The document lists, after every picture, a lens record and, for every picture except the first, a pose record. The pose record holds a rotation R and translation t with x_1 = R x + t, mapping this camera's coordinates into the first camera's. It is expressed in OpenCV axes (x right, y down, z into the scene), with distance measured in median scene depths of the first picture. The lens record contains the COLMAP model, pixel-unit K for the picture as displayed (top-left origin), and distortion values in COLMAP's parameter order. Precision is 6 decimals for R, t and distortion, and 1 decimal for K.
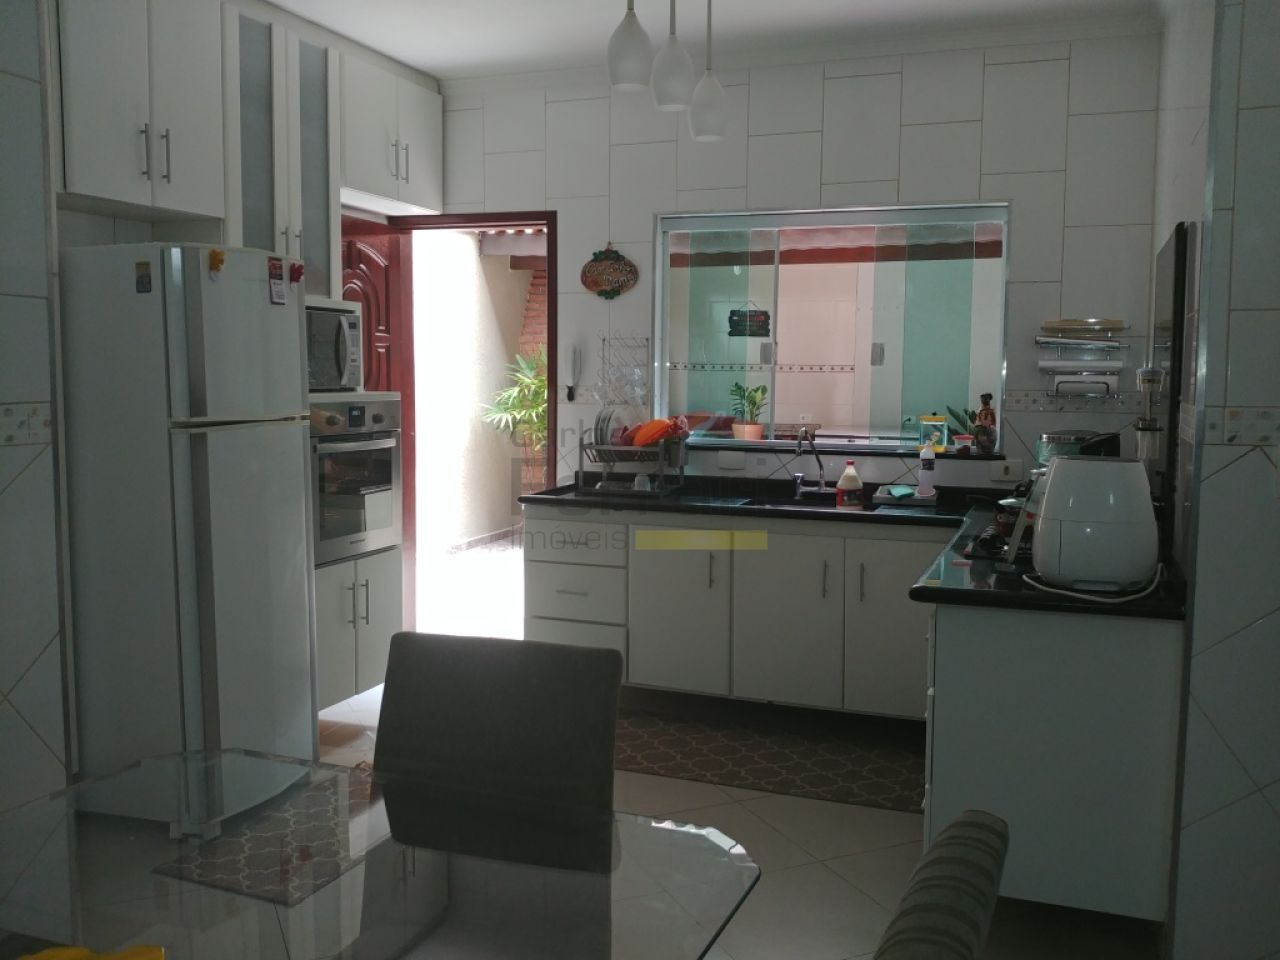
lens RADIAL K [[1110.4, 0, 640.0], [0, 1110.4, 480.0], [0, 0, 1]] dist [0.136889, -0.404214]
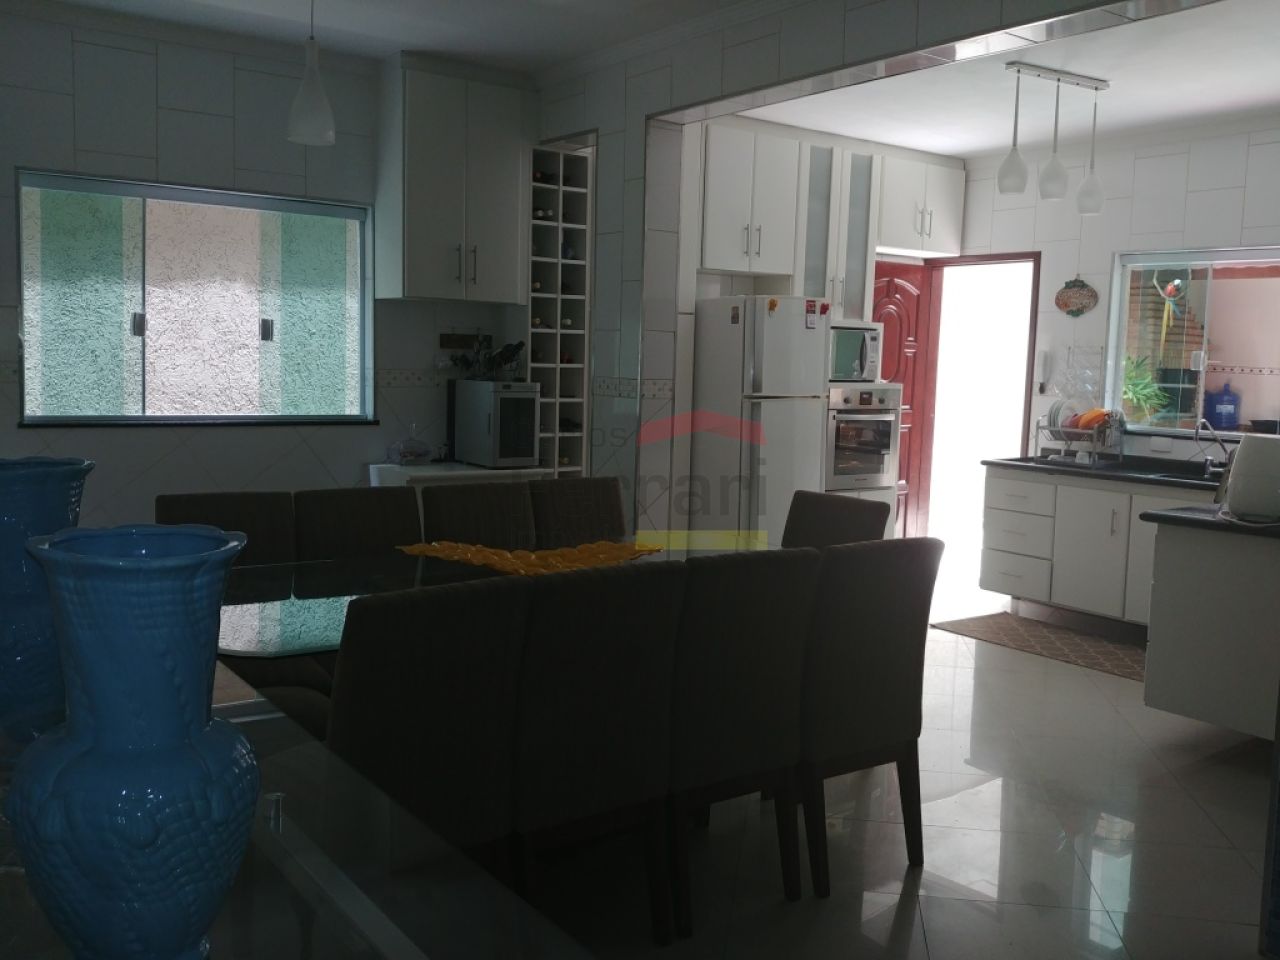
lens RADIAL K [[1126.8, 0, 640.0], [0, 1126.8, 480.0], [0, 0, 1]] dist [0.092741, -0.278583]
pose [[0.839109, 0.072401, -0.539124, 0.292079], [-0.072357, 0.997151, 0.021291, 0.039165], [0.539130, 0.021144, 0.841957, -0.416669]]
